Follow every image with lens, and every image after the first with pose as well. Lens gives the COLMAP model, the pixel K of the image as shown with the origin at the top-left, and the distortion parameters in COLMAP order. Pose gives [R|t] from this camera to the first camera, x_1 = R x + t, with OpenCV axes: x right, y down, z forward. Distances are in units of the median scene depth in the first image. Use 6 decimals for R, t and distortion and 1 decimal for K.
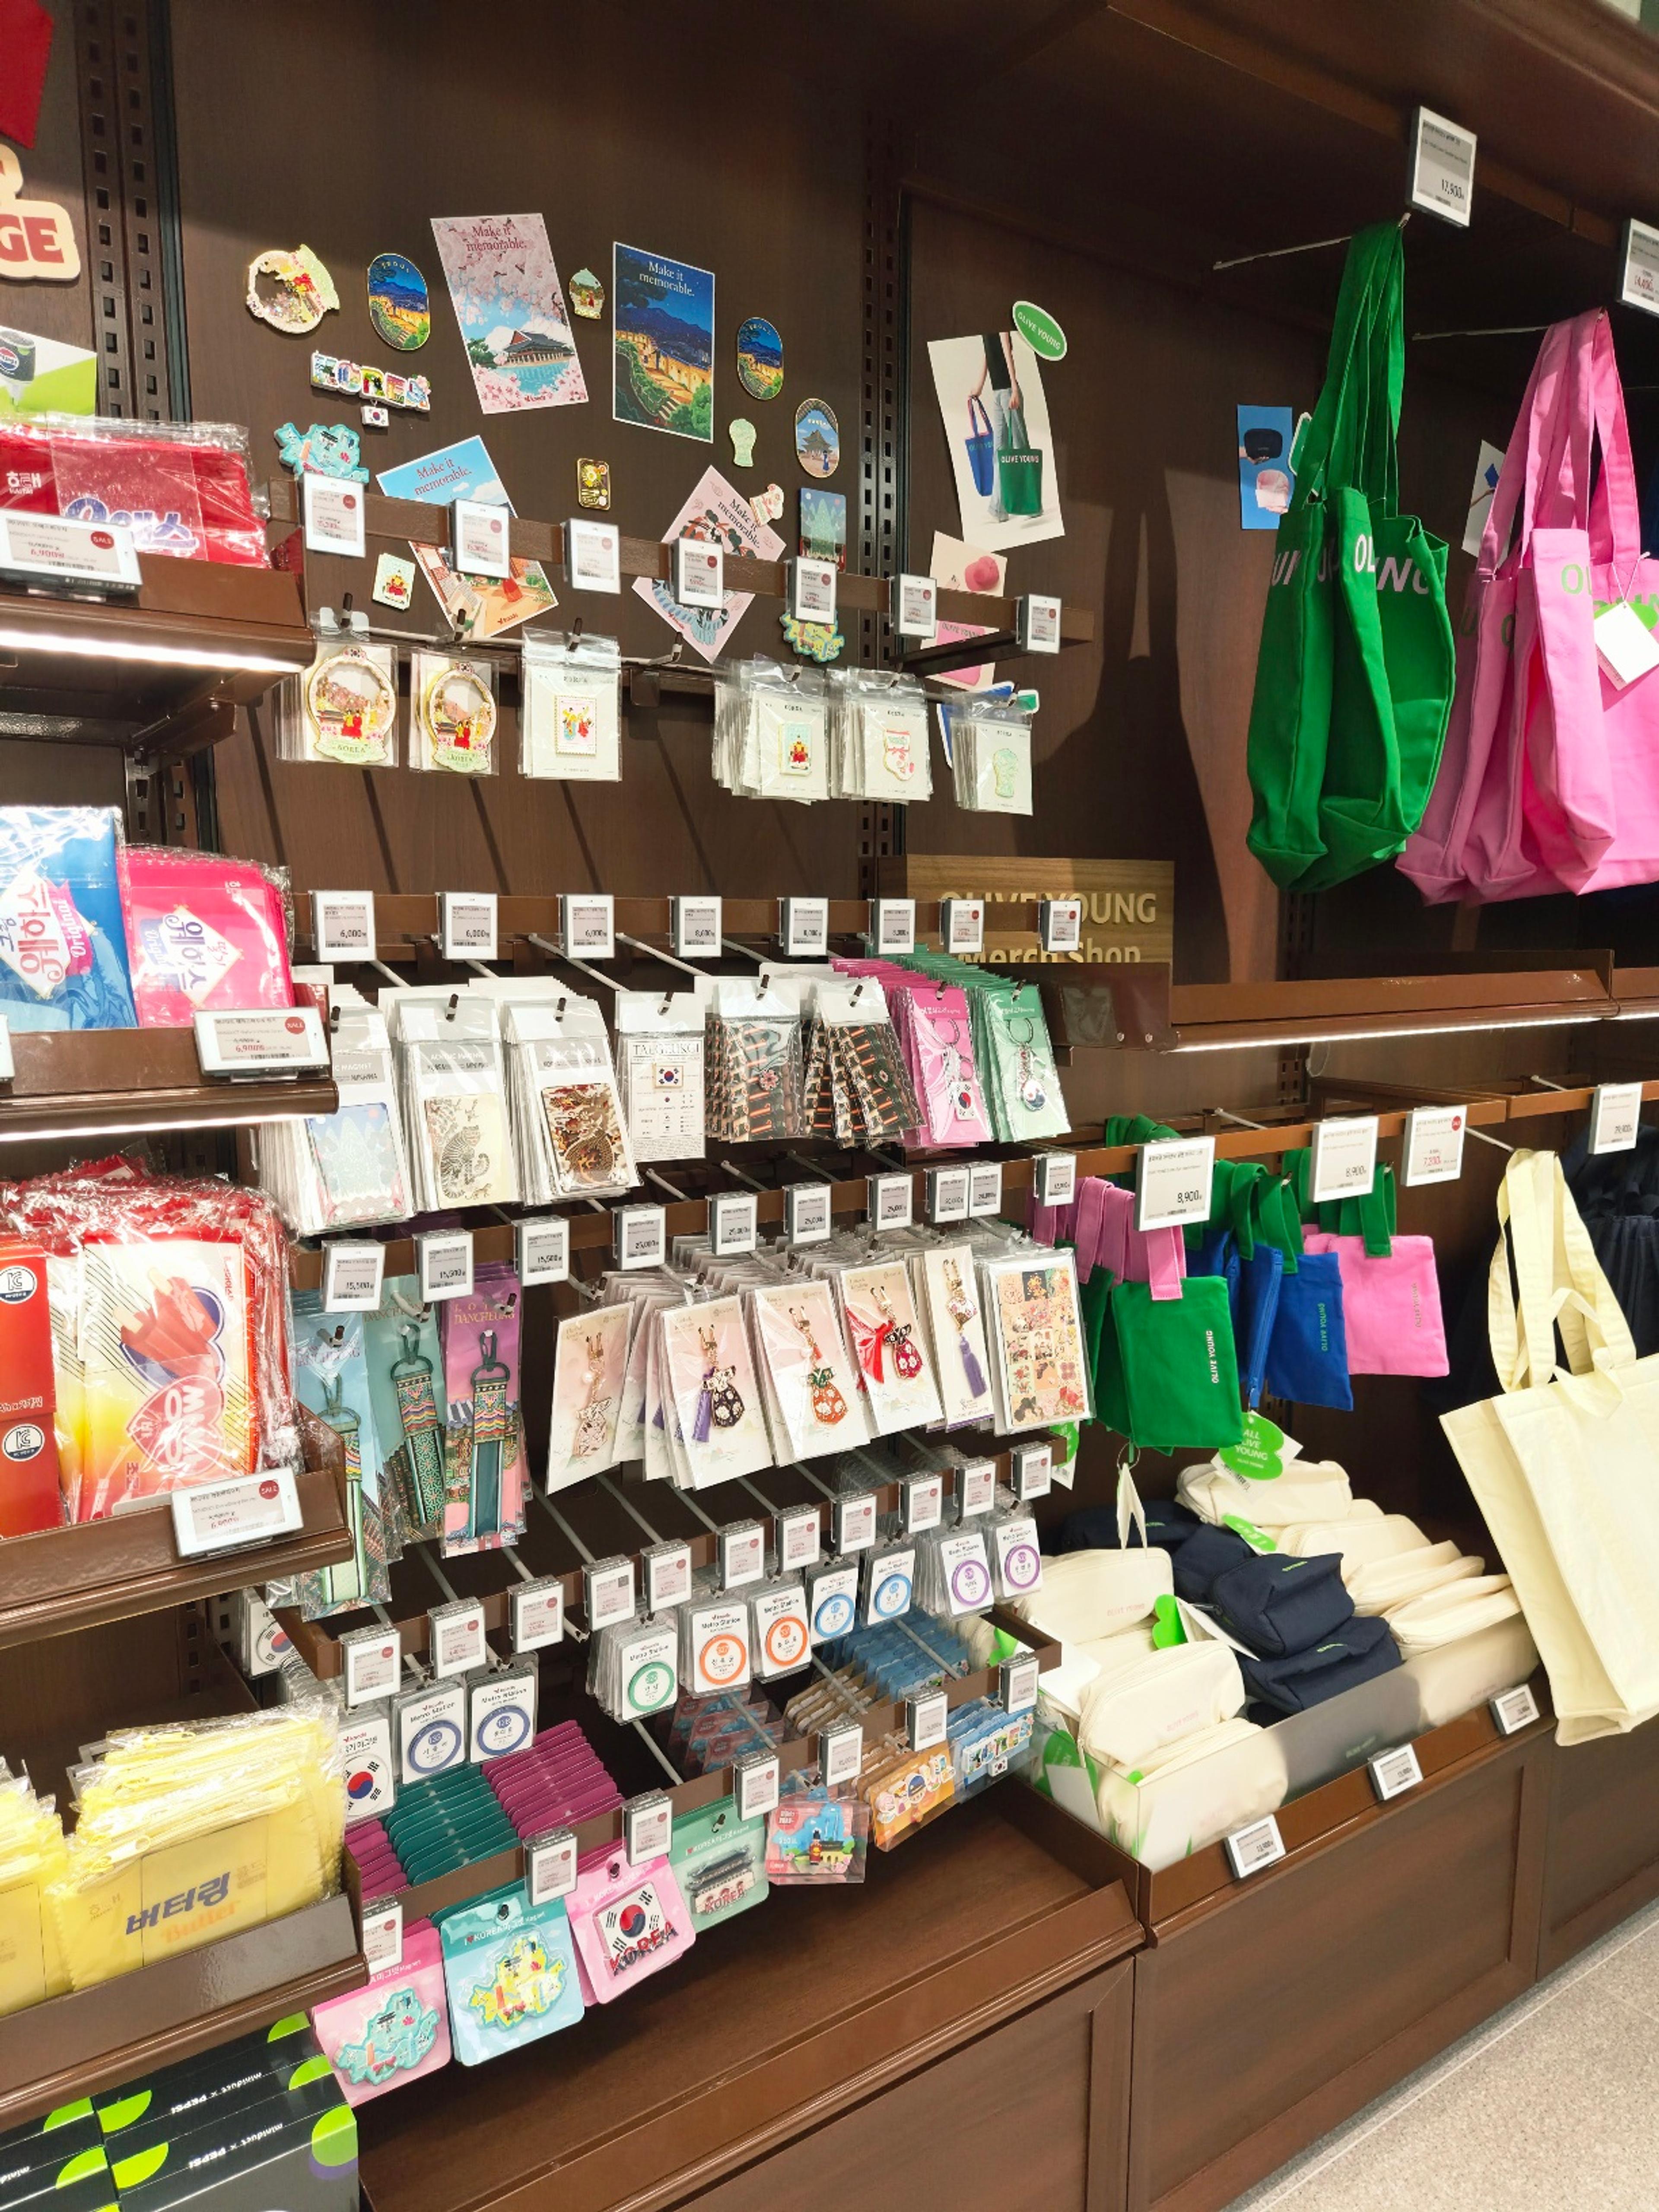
lens RADIAL K [[1495.2, 0, 831.8], [0, 1495.2, 1121.4], [0, 0, 1]] dist [0.065609, -0.047452]
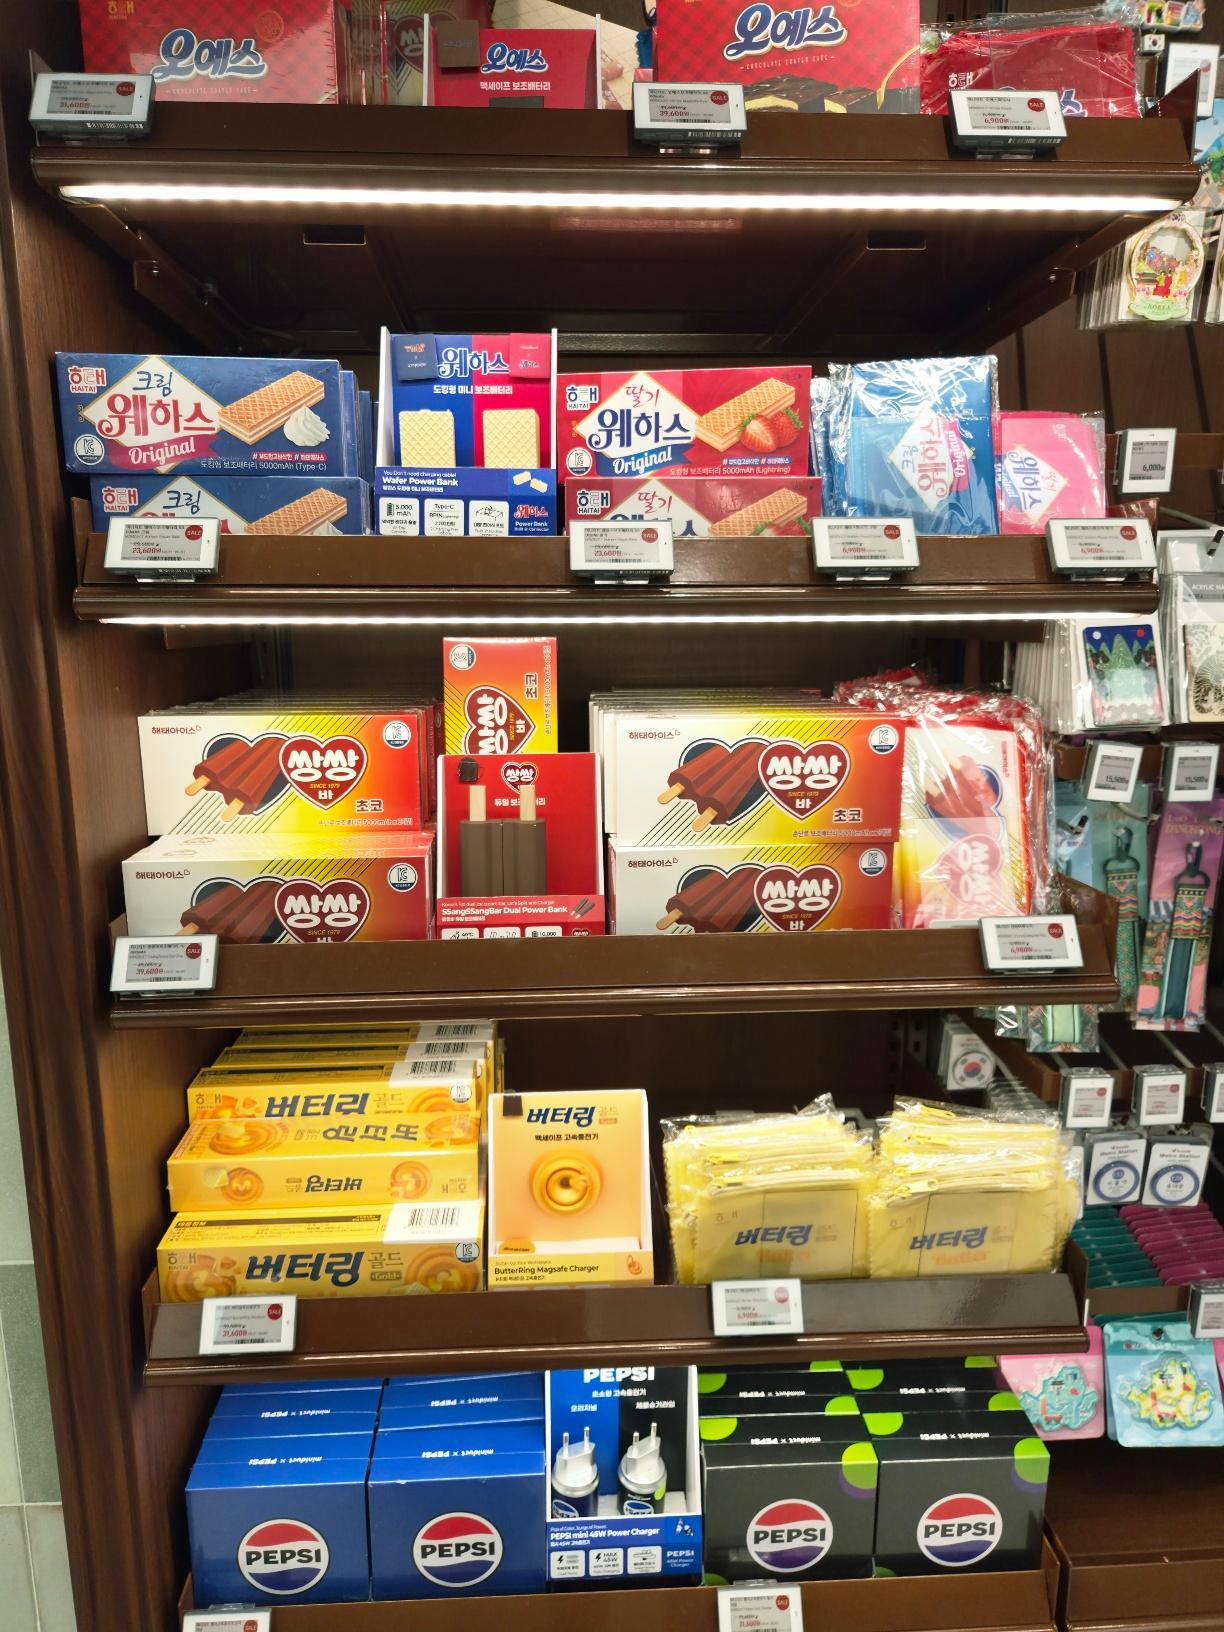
lens RADIAL K [[1133.6, 0, 612.6], [0, 1133.6, 799.3], [0, 0, 1]] dist [0.060549, -0.056088]
pose [[0.853390, 0.093909, -0.512744, -0.183267], [-0.065058, 0.995135, 0.073980, 0.080631], [0.517197, -0.029776, 0.855348, 0.035310]]
